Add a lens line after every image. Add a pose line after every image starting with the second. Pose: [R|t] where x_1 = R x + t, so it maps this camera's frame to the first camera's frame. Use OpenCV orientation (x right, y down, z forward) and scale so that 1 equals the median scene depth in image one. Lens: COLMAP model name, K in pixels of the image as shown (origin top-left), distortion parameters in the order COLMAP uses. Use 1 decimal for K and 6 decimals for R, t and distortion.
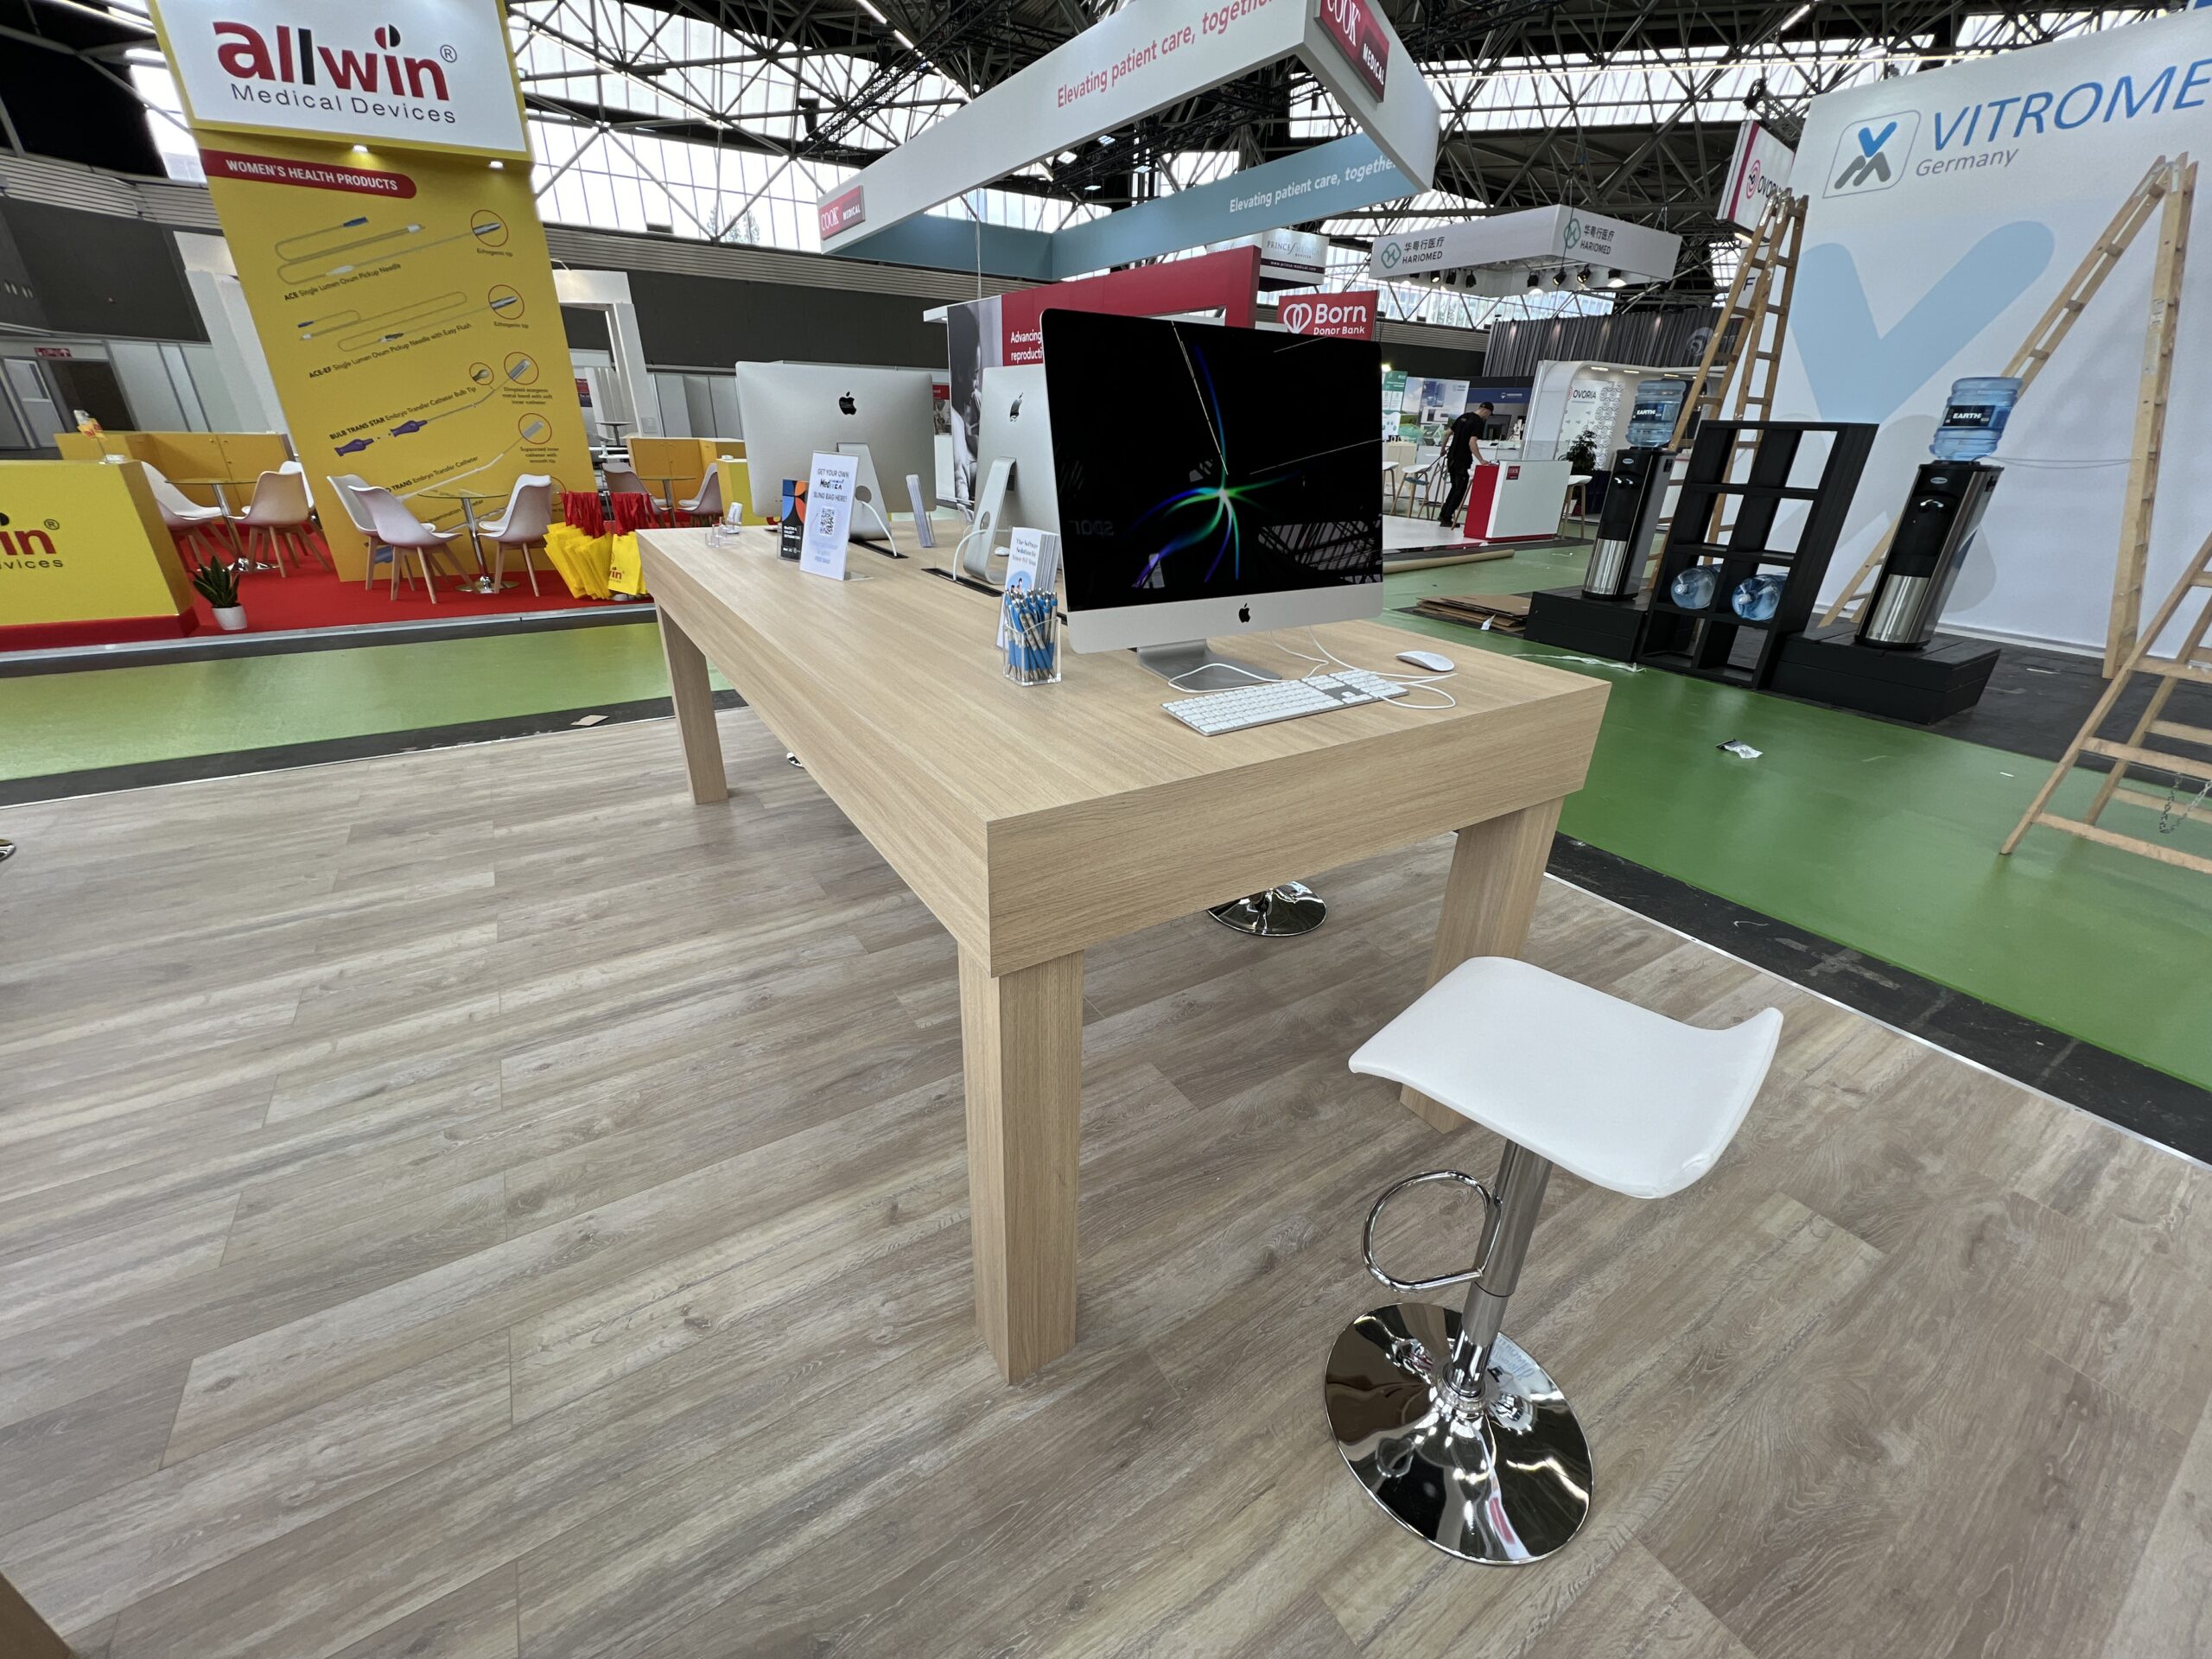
lens RADIAL K [[884.7, 0, 1107.4], [0, 884.7, 832.9], [0, 0, 1]] dist [-0.003942, -0.000354]
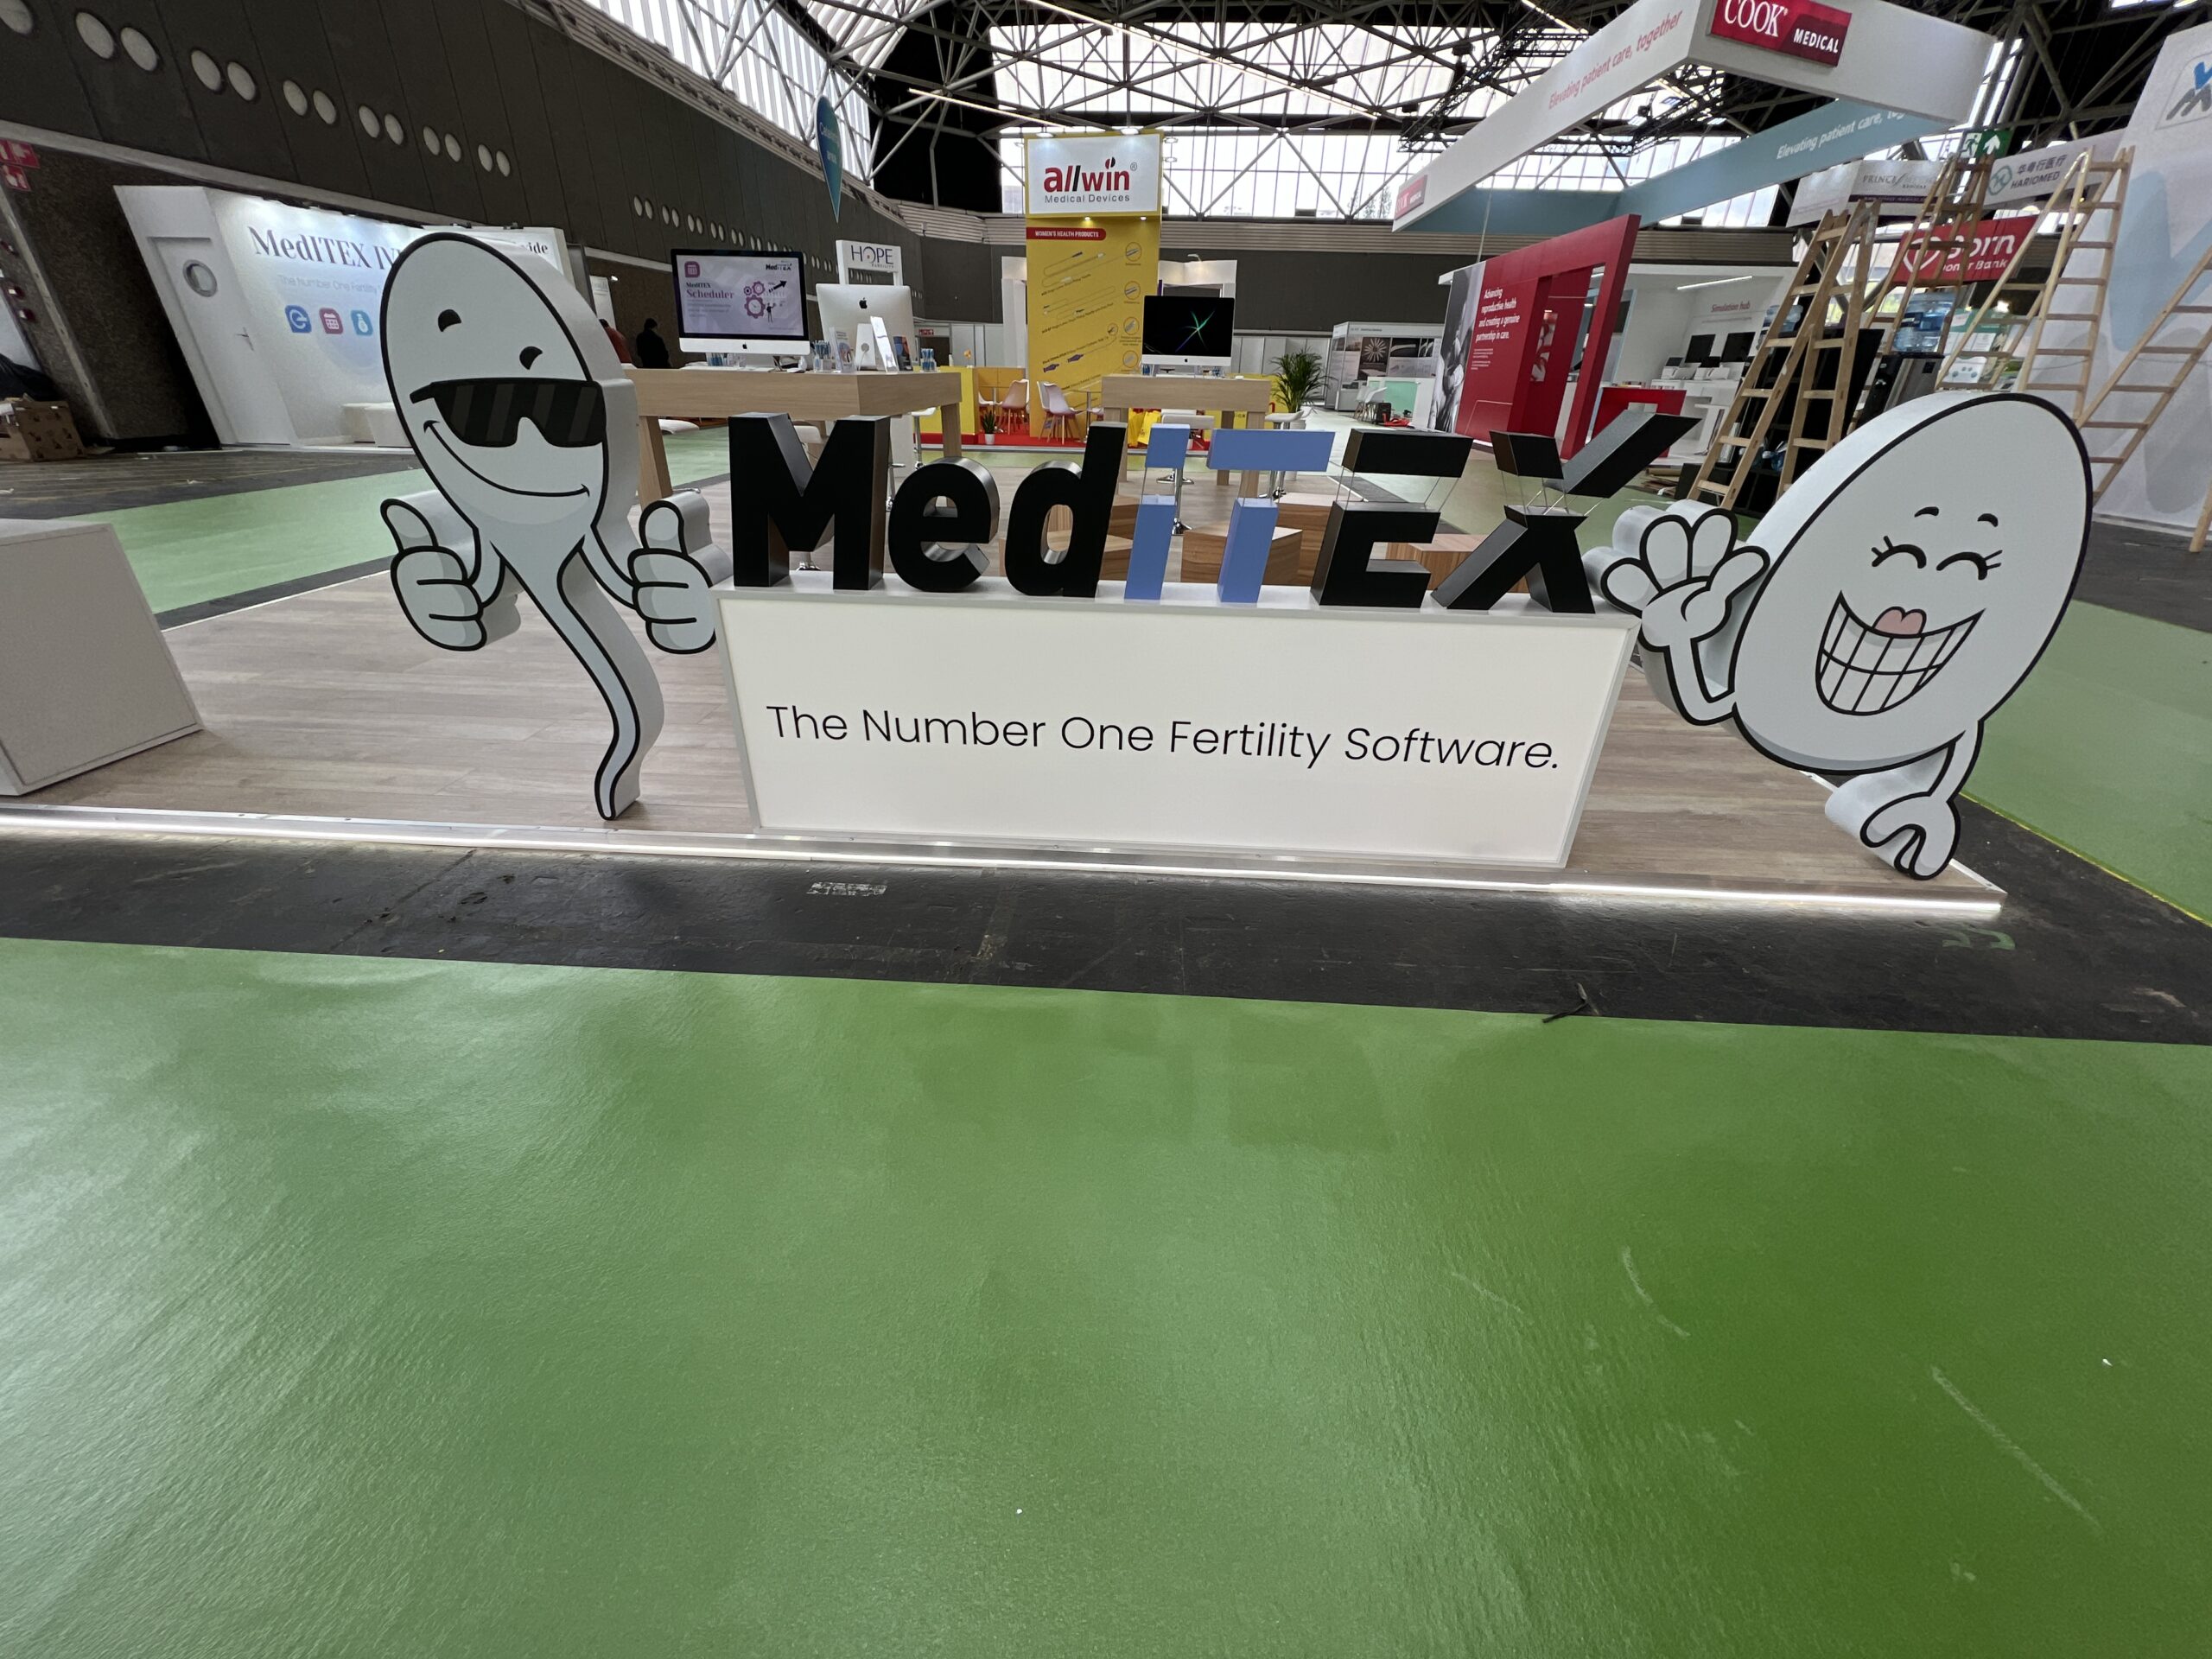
lens RADIAL K [[884.7, 0, 1097.6], [0, 884.7, 829.6], [0, 0, 1]] dist [-0.003942, -0.000354]
pose [[0.810471, 0.263184, -0.523327, 0.229300], [-0.248702, 0.963469, 0.099372, 0.142216], [0.530362, 0.049615, 0.846318, -0.243232]]
